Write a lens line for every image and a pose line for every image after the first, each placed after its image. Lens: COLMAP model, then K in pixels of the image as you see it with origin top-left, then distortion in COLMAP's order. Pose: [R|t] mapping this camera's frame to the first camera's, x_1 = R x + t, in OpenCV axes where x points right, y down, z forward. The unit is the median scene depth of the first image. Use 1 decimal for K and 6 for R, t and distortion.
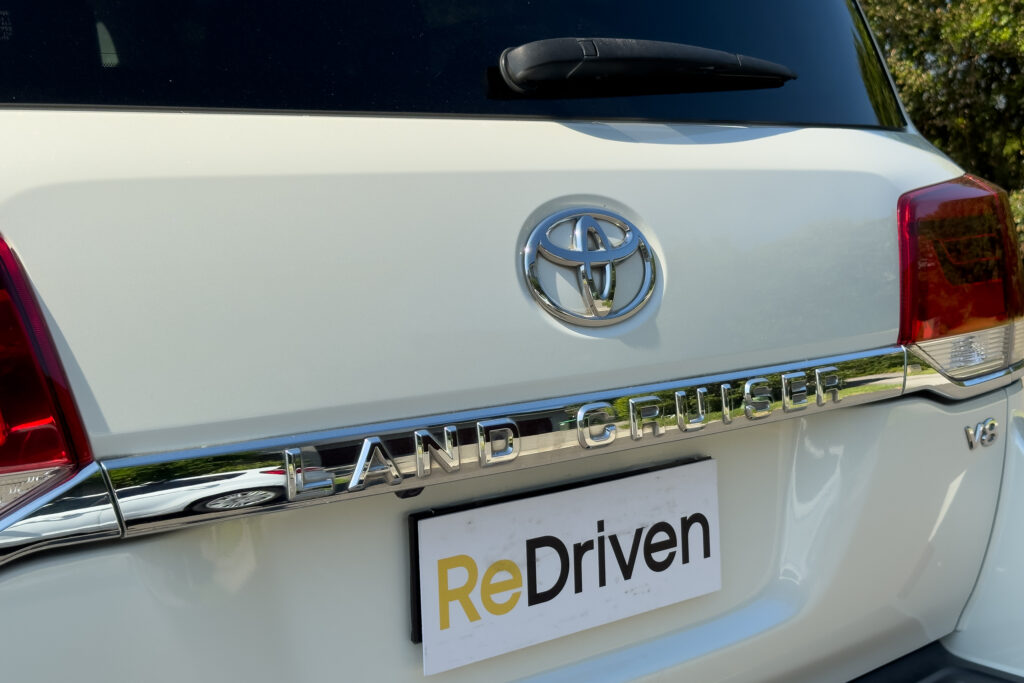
lens RADIAL K [[1361.3, 0, 512.0], [0, 1361.3, 341.5], [0, 0, 1]] dist [0.030915, 0.003923]
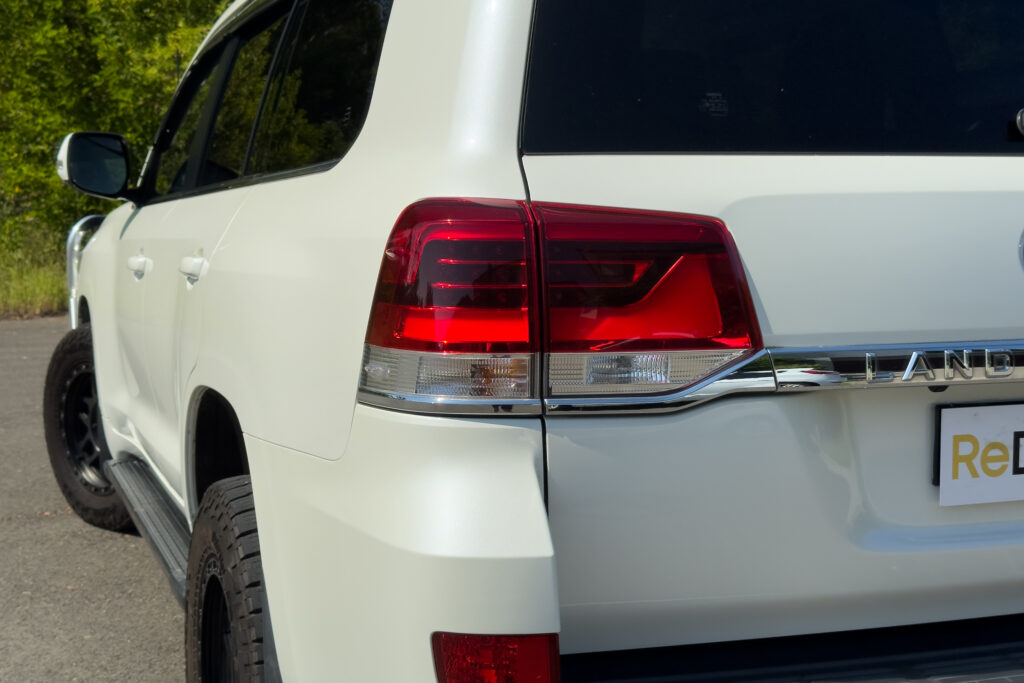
lens RADIAL K [[1361.3, 0, 512.0], [0, 1361.3, 341.5], [0, 0, 1]] dist [0.030915, 0.003923]
pose [[0.934666, 0.062024, -0.350075, 0.015684], [-0.058495, 0.998074, 0.020656, 0.048321], [0.350682, 0.001171, 0.936494, -0.676215]]
